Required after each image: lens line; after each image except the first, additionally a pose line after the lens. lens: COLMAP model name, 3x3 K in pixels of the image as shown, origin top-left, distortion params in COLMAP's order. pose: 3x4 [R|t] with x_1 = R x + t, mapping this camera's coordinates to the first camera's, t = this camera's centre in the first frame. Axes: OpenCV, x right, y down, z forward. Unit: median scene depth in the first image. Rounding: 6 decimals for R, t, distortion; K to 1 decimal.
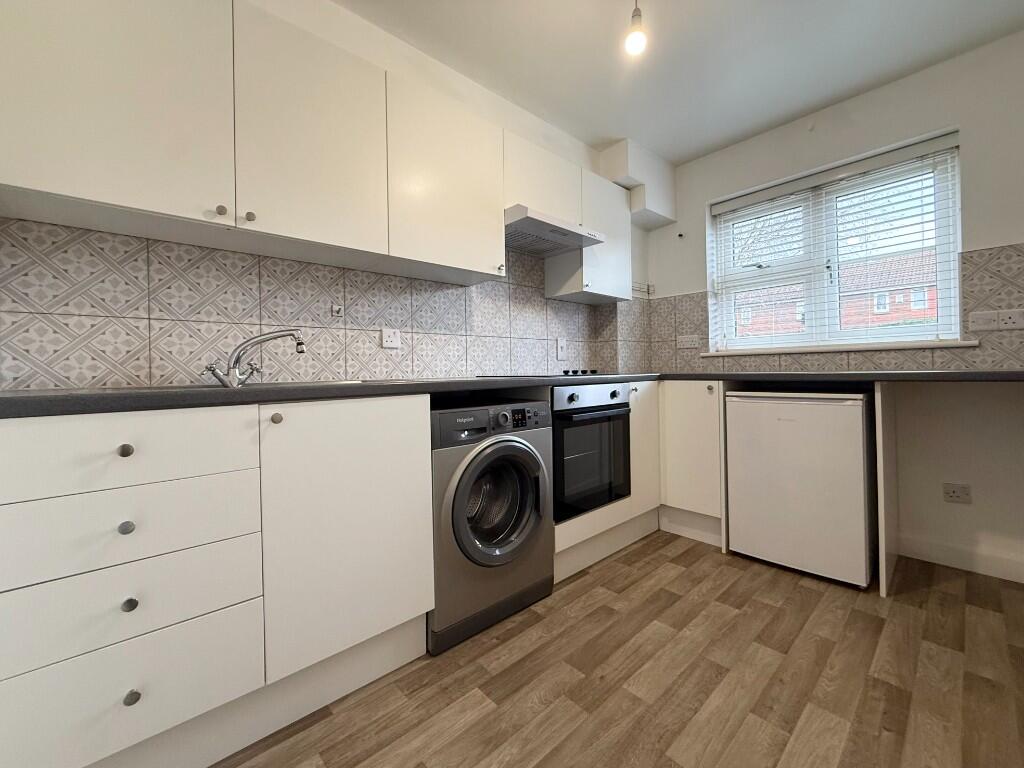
lens RADIAL K [[412.1, 0, 503.8], [0, 412.1, 369.1], [0, 0, 1]] dist [0.000389, 0.000077]
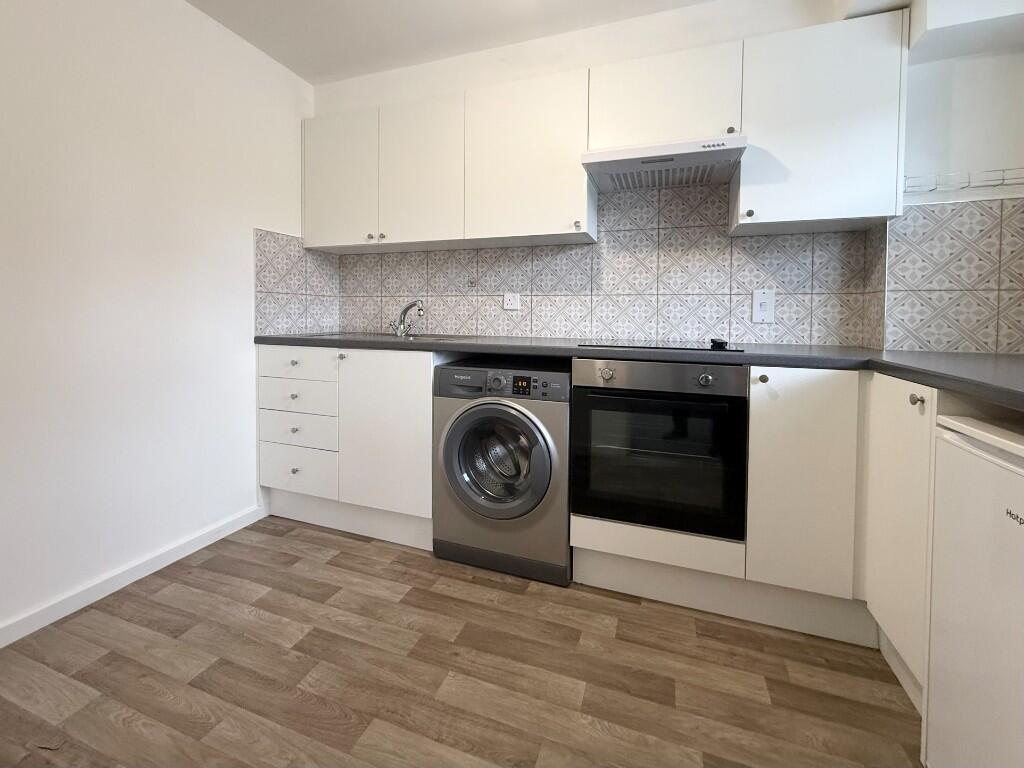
lens RADIAL K [[419.5, 0, 513.8], [0, 419.5, 322.4], [0, 0, 1]] dist [-0.000710, 0.000007]
pose [[0.491472, 0.039211, -0.870010, 0.843869], [-0.015110, 0.999219, 0.036499, -0.064671], [0.870762, -0.004793, 0.491681, 0.460025]]
